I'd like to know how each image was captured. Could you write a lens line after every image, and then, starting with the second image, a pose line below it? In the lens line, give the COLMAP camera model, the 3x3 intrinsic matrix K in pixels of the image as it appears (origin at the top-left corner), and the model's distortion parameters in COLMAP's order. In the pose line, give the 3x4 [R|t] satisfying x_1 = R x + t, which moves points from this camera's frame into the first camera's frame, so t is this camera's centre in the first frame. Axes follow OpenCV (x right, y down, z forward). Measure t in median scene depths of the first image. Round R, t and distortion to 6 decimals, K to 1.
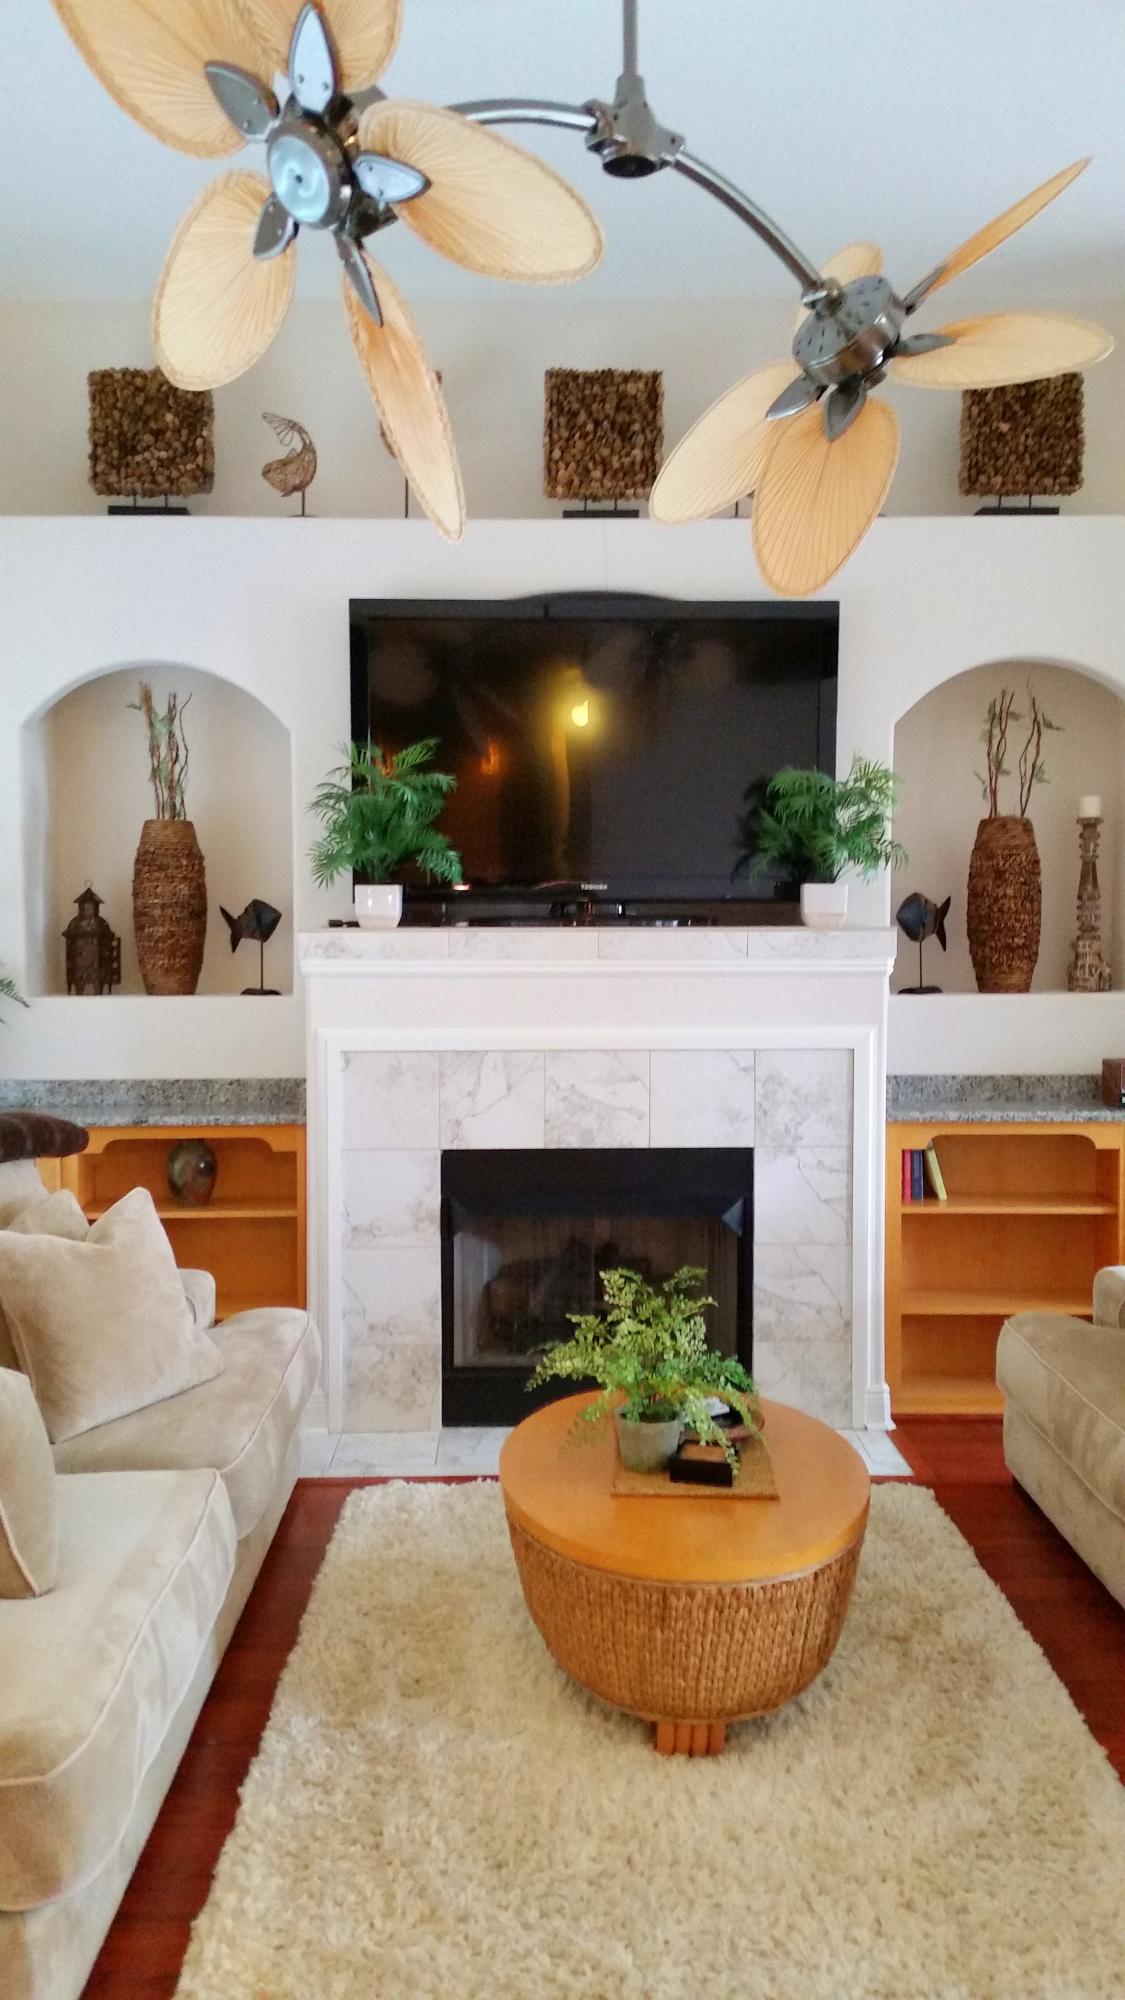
lens RADIAL K [[1657.7, 0, 568.6], [0, 1657.7, 1020.4], [0, 0, 1]] dist [0.117214, -0.242835]
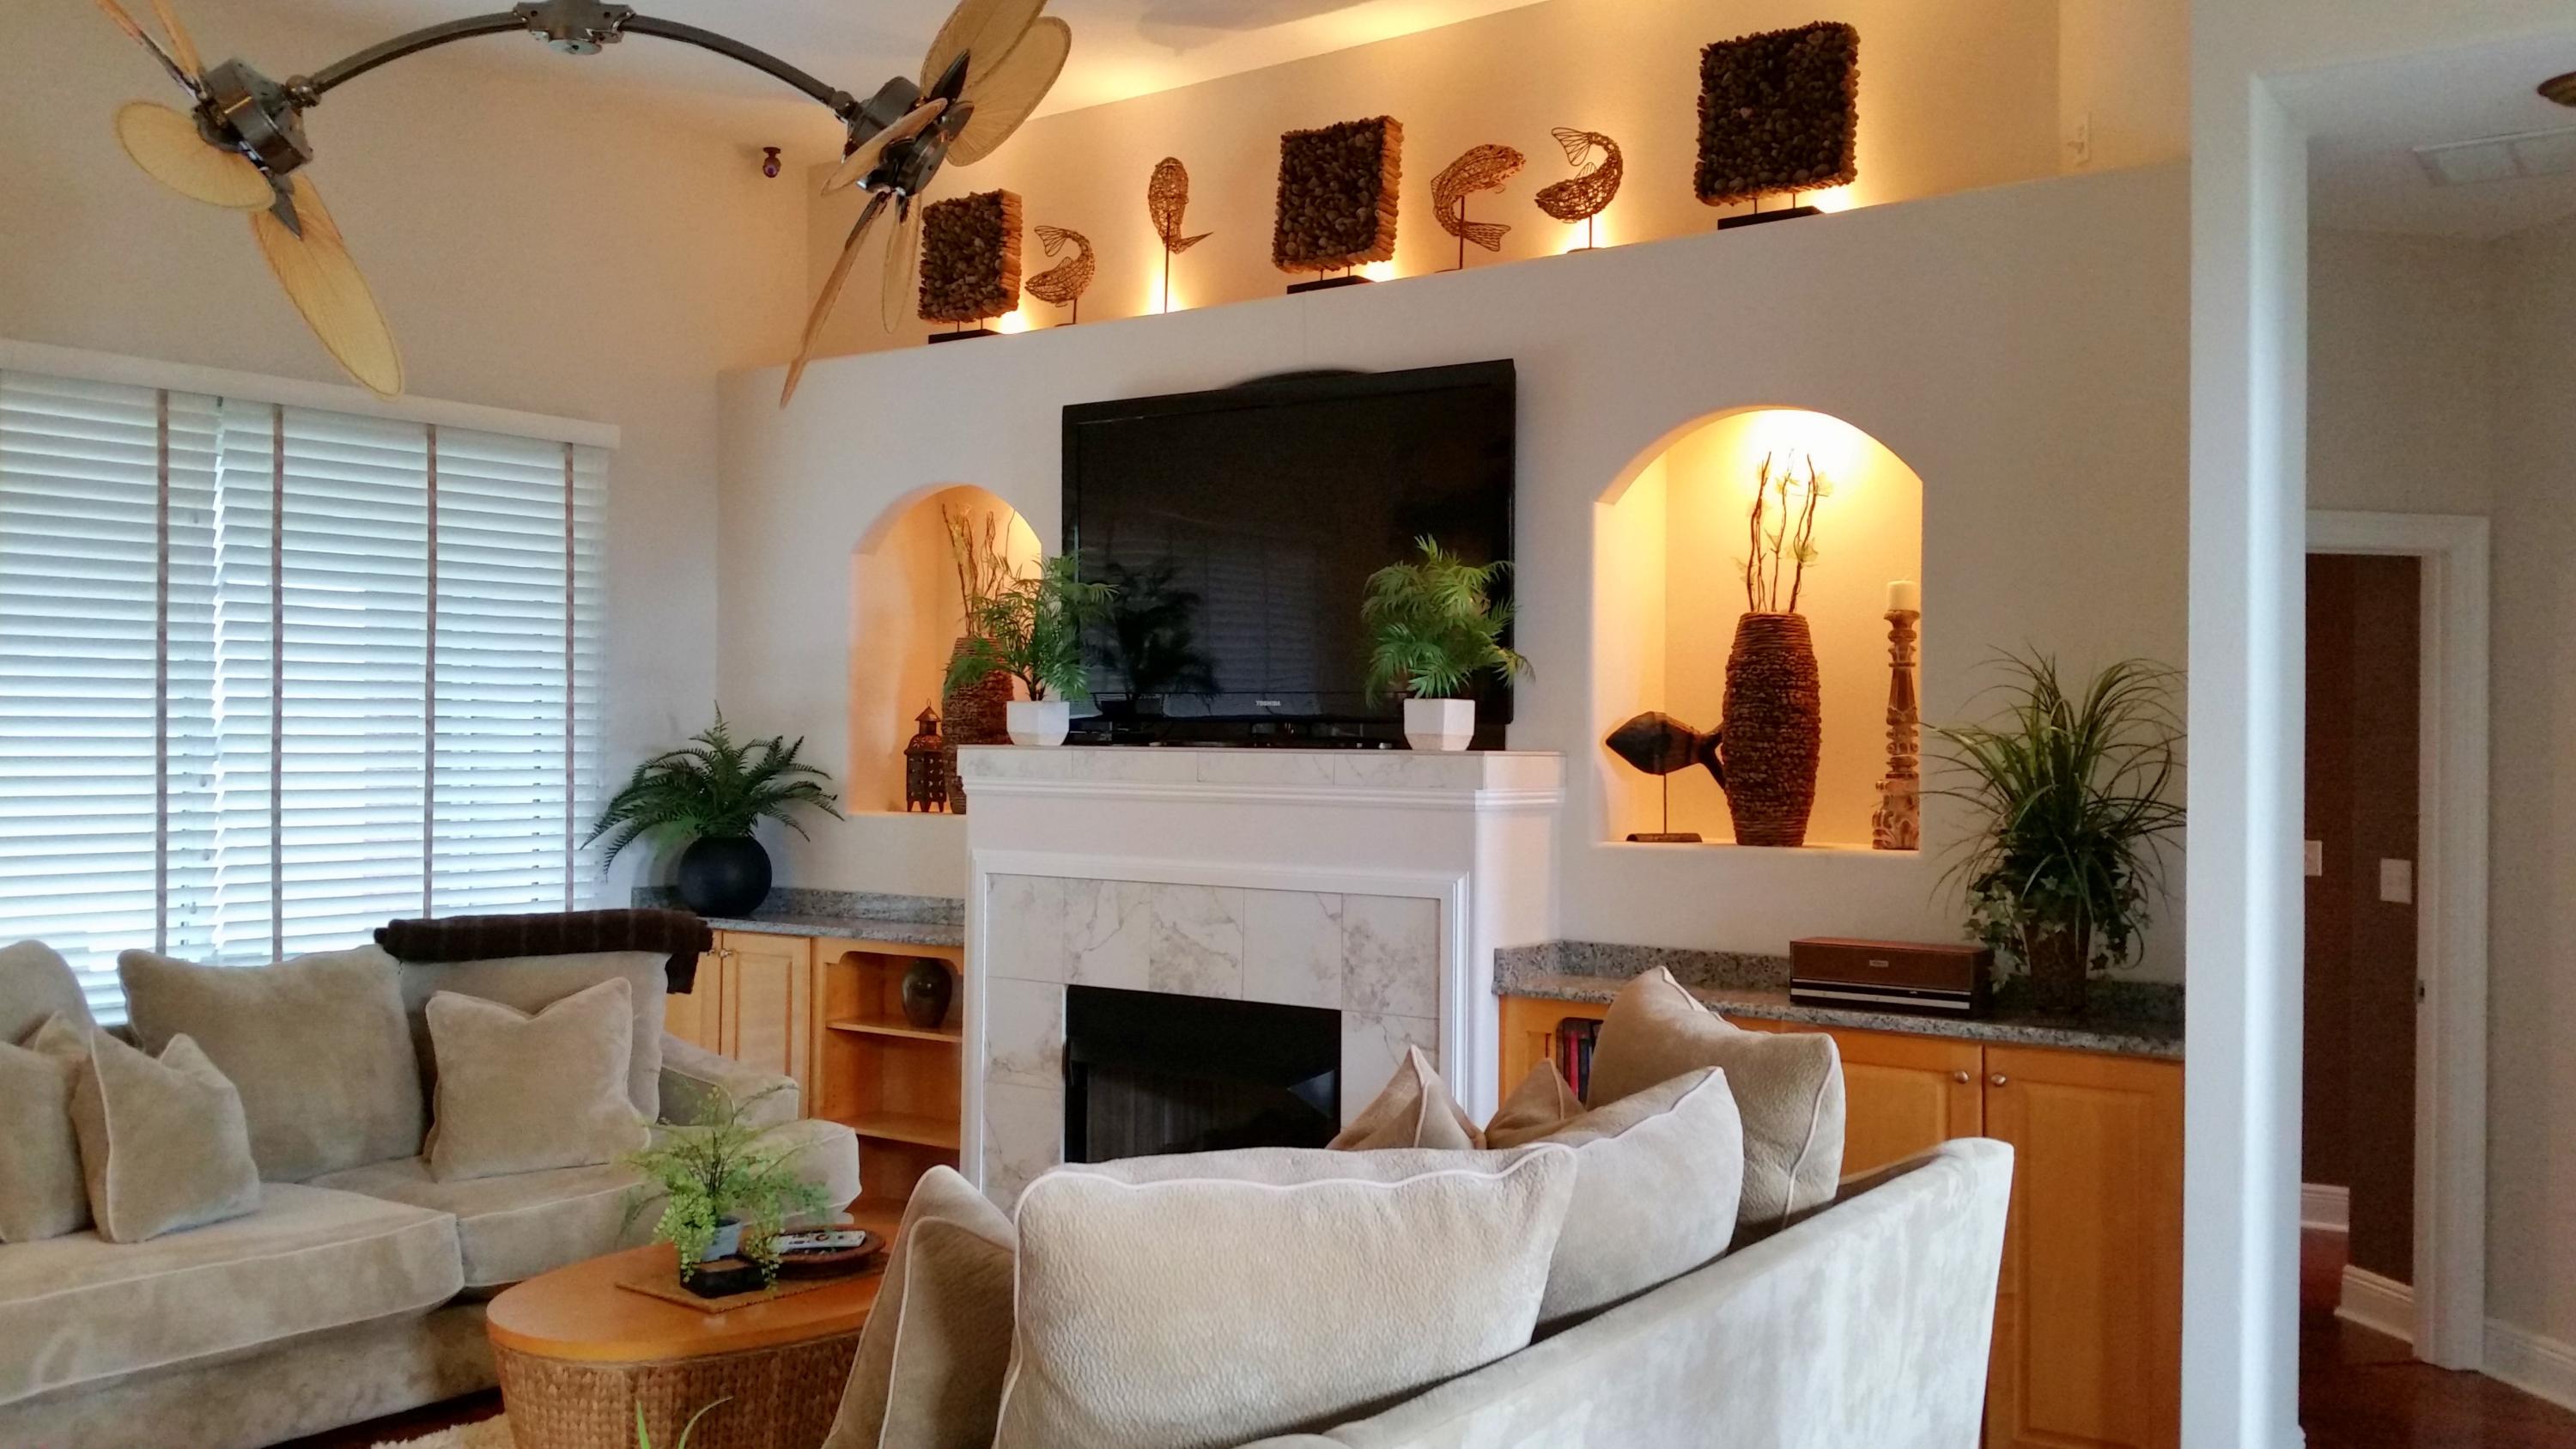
lens RADIAL K [[2135.4, 0, 1288.5], [0, 2135.4, 737.4], [0, 0, 1]] dist [0.117214, -0.242835]
pose [[0.800687, 0.008549, -0.599022, 0.707124], [-0.050319, 0.997325, -0.053025, -0.002910], [0.596966, 0.072598, 0.798975, 0.101799]]
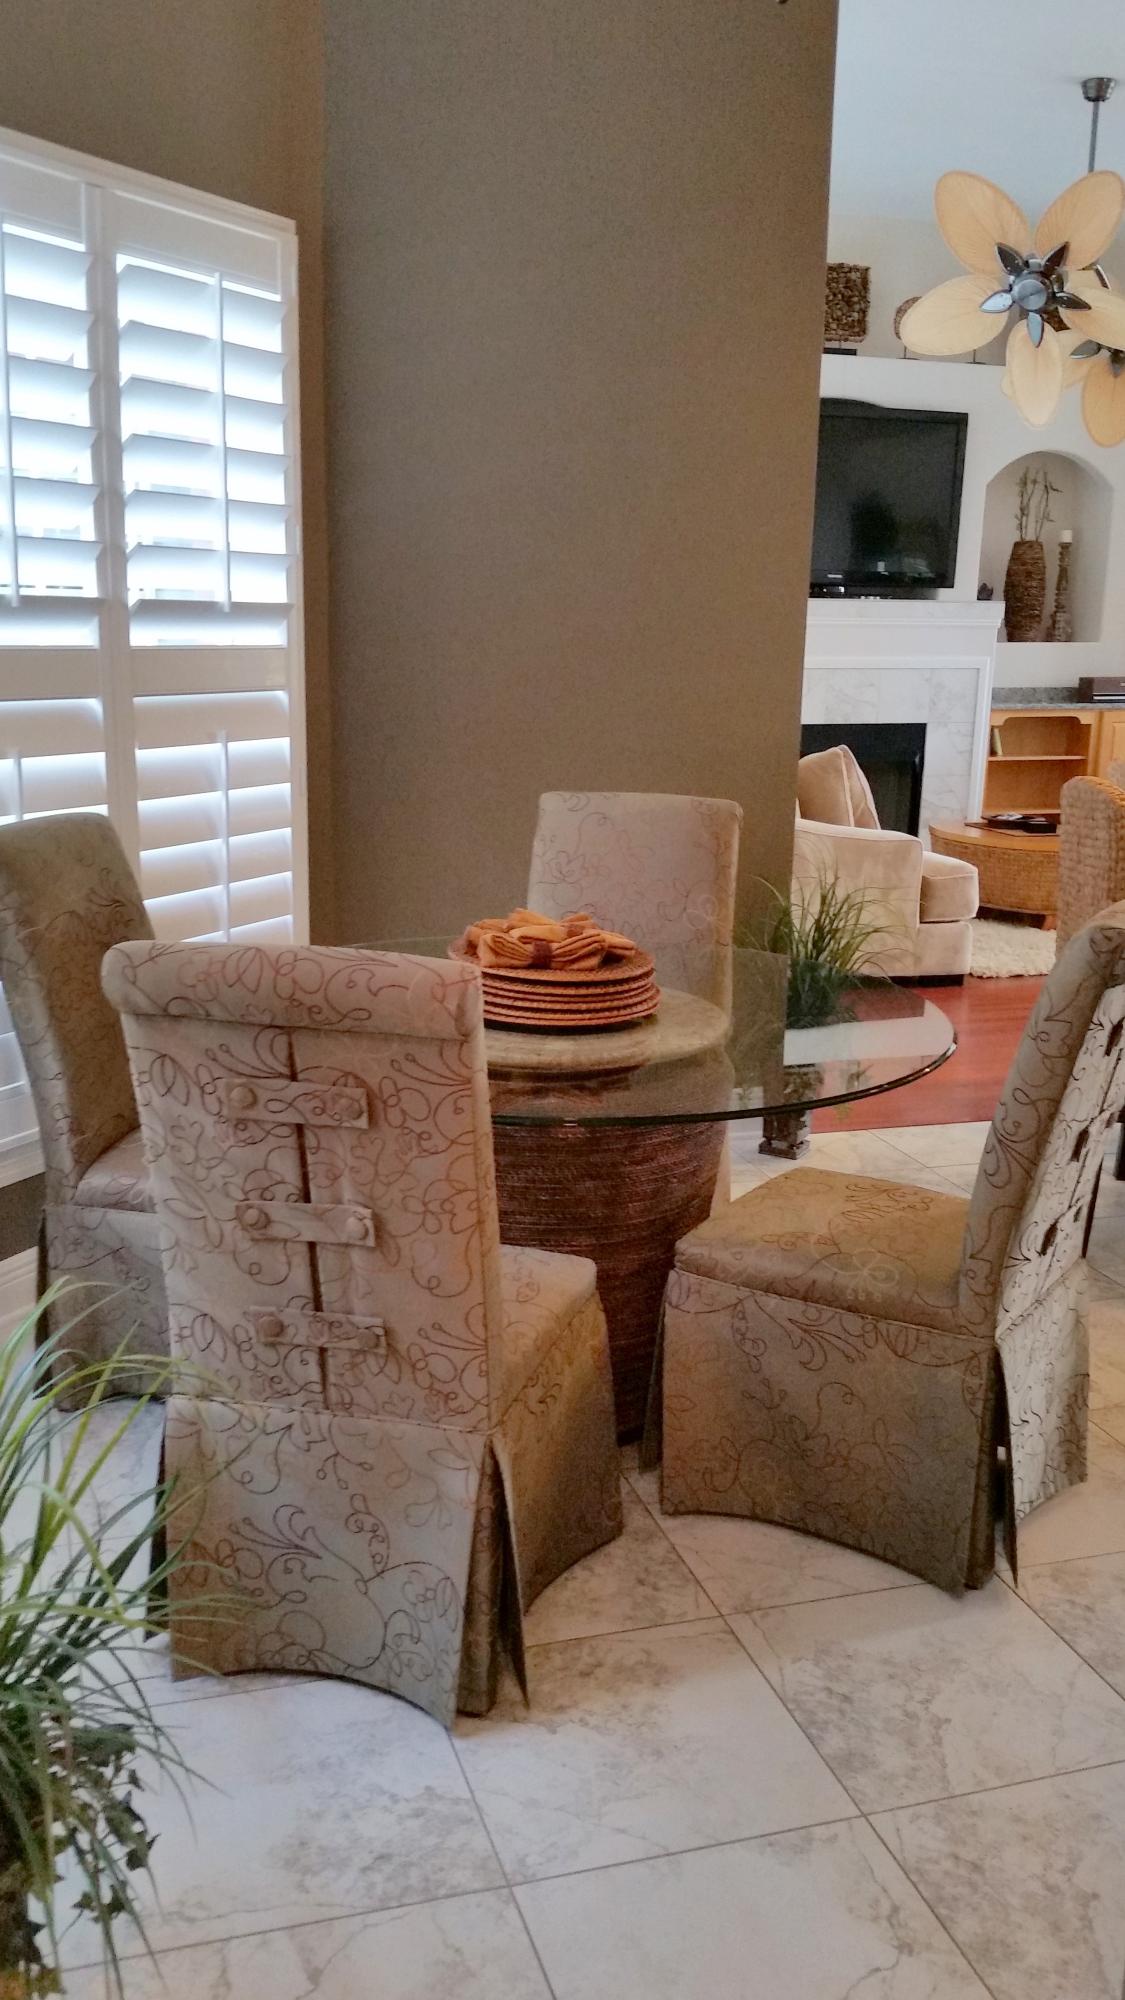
lens RADIAL K [[1657.7, 0, 557.9], [0, 1657.7, 992.7], [0, 0, 1]] dist [0.117214, -0.242835]
pose [[0.959866, -0.043798, 0.277019, -0.780576], [-0.001613, 0.986853, 0.161613, 0.069679], [-0.280455, -0.155574, 0.947176, -0.670191]]
